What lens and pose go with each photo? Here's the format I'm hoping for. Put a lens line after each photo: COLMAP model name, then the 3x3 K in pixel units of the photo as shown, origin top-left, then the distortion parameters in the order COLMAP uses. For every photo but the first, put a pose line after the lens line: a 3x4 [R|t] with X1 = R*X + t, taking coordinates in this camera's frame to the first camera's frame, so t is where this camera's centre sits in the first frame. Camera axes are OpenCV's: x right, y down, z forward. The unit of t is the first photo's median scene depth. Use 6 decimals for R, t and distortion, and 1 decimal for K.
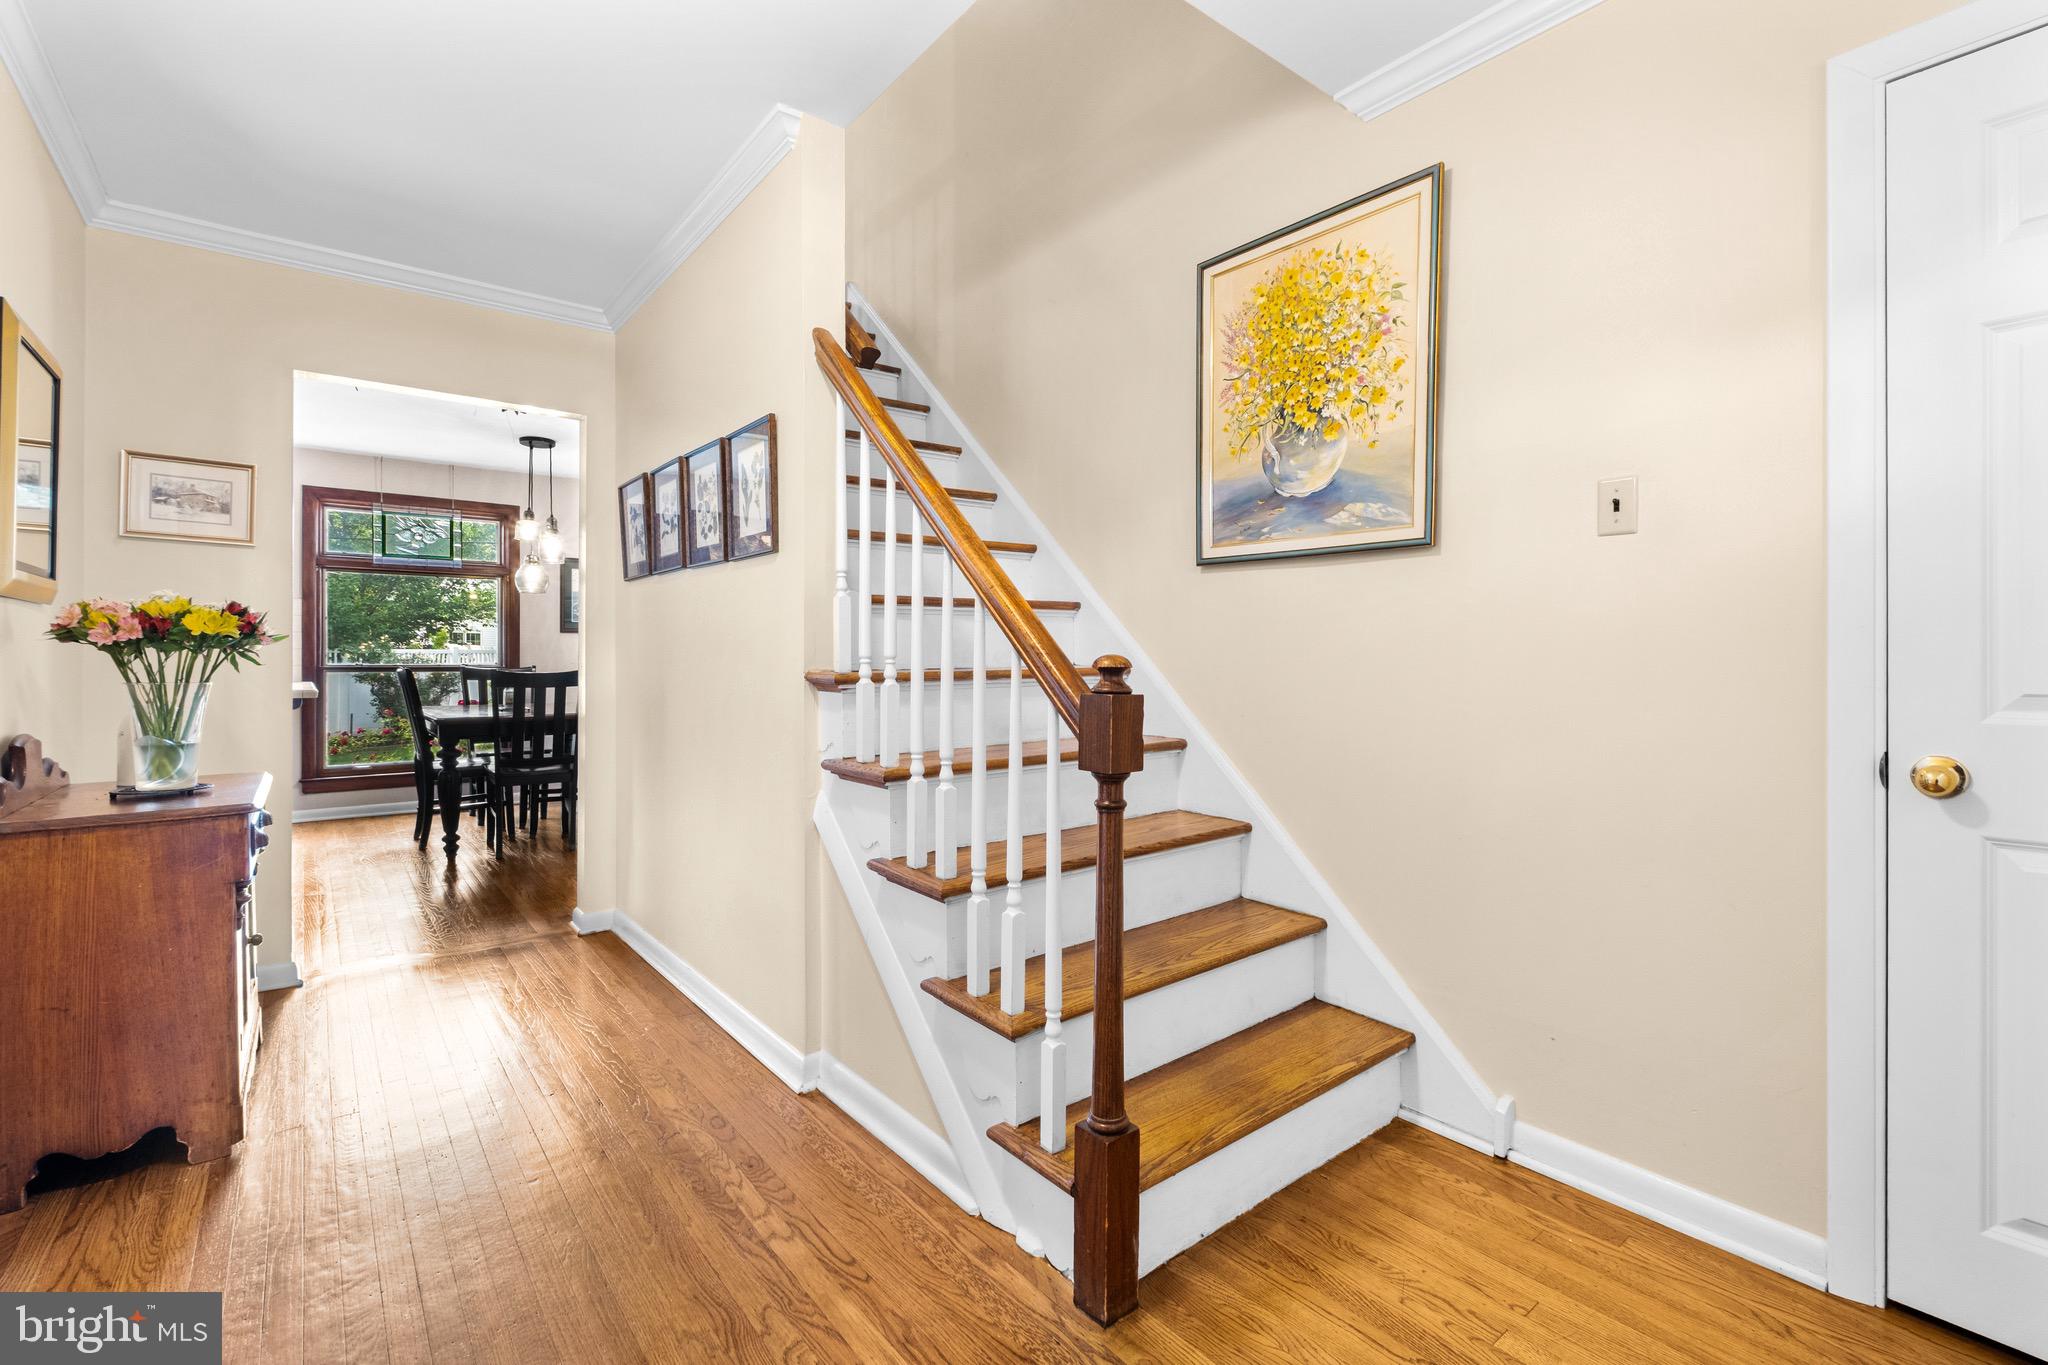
lens RADIAL K [[905.4, 0, 1033.1], [0, 905.4, 666.4], [0, 0, 1]] dist [-0.003198, -0.003784]
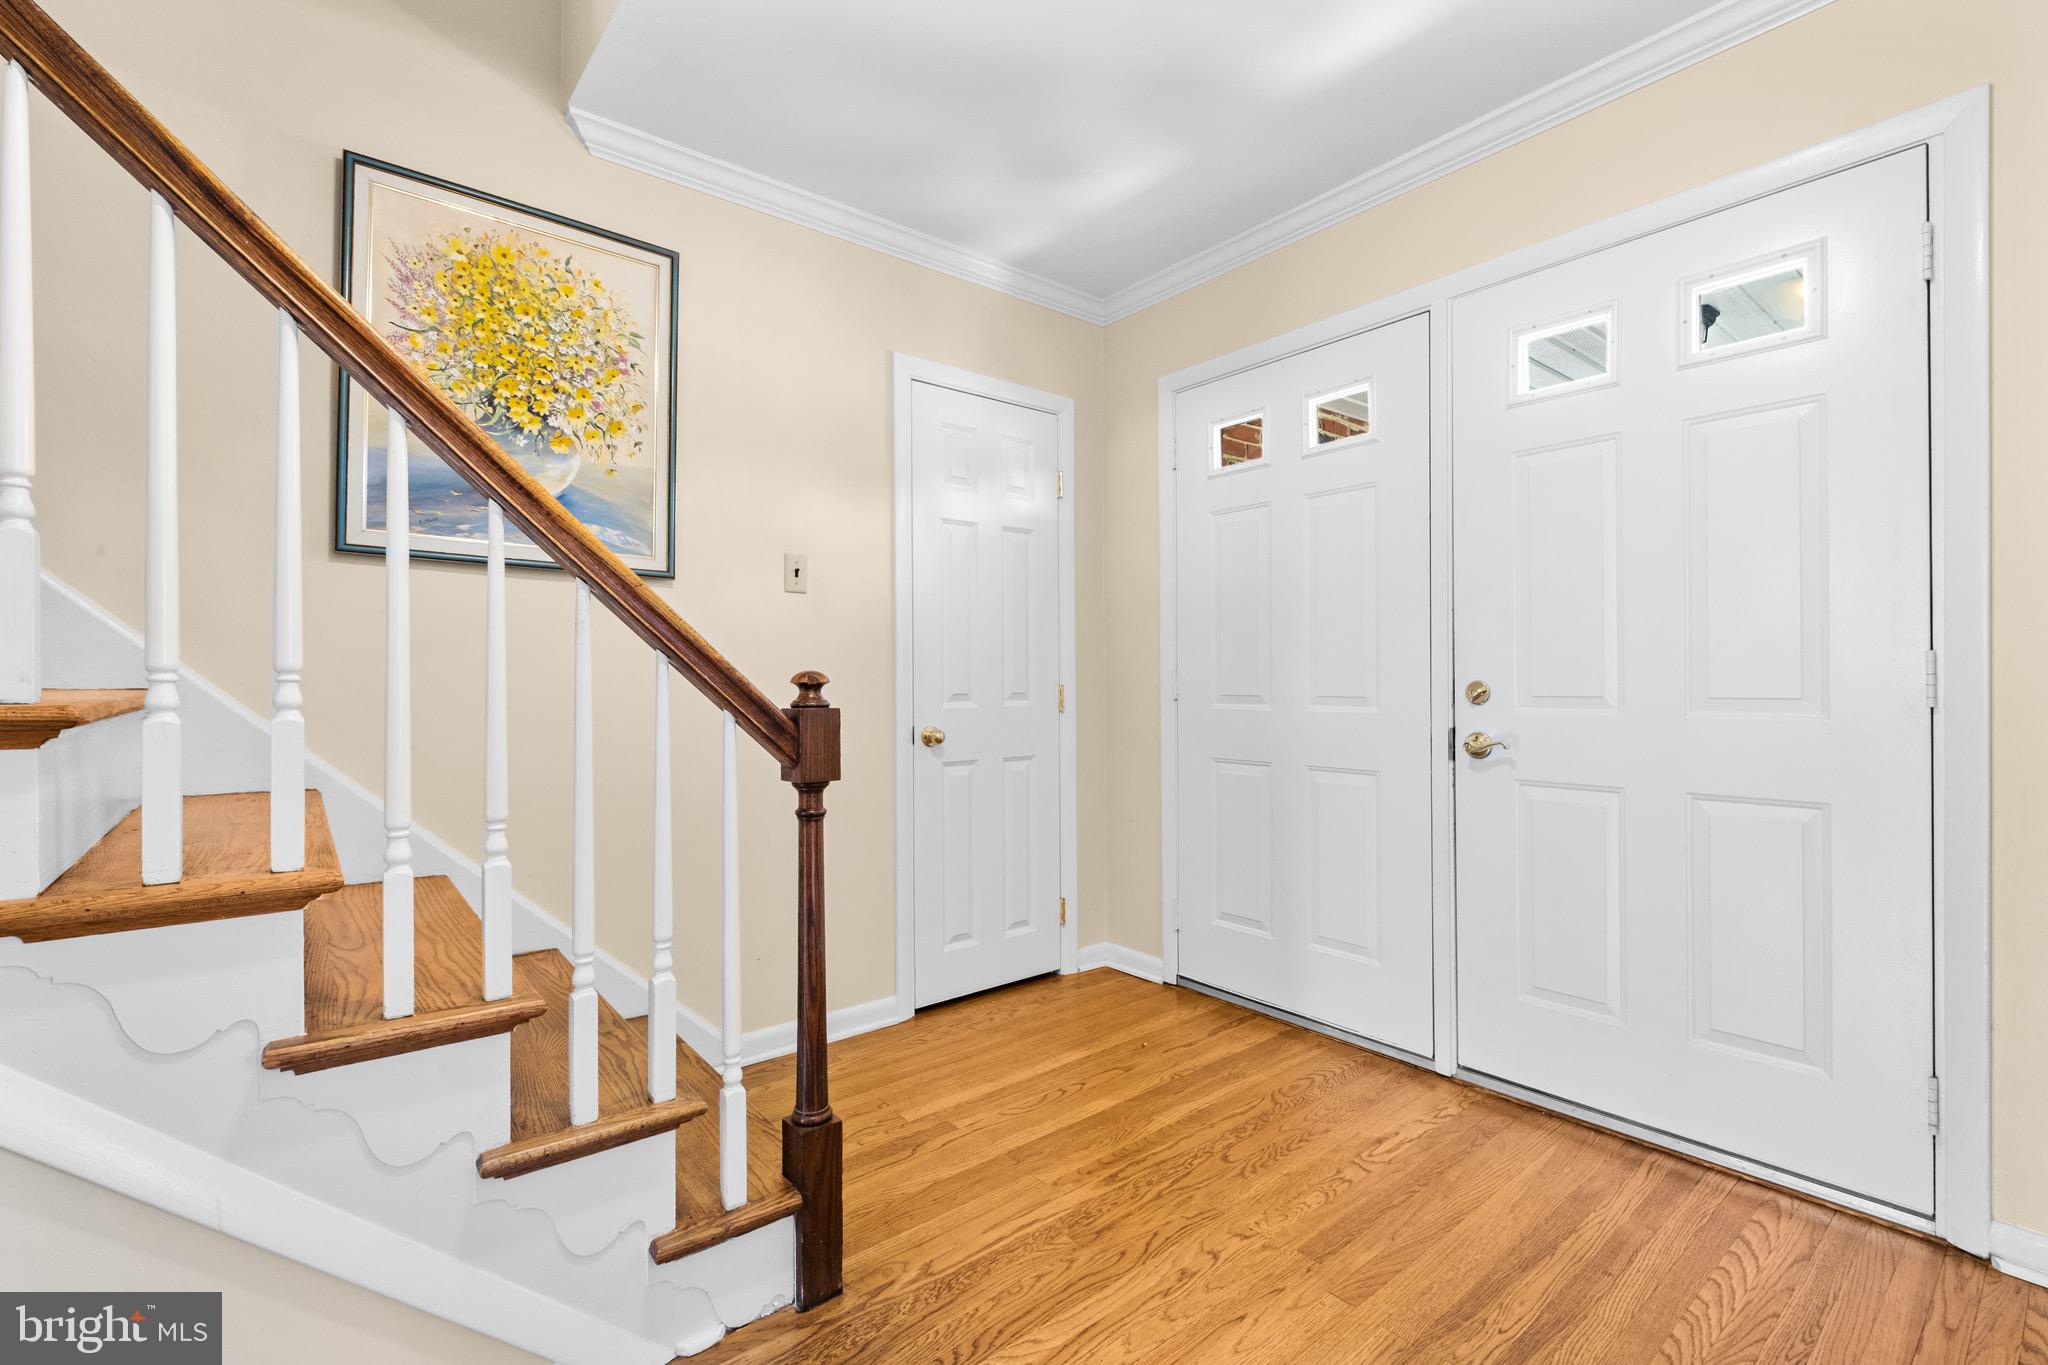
lens RADIAL K [[905.4, 0, 1031.7], [0, 905.4, 682.3], [0, 0, 1]] dist [-0.003198, -0.003784]
pose [[-0.018922, -0.002666, 0.999817, -0.680706], [0.007901, 0.999965, 0.002816, -0.001124], [-0.999790, 0.007953, -0.018900, 0.531444]]
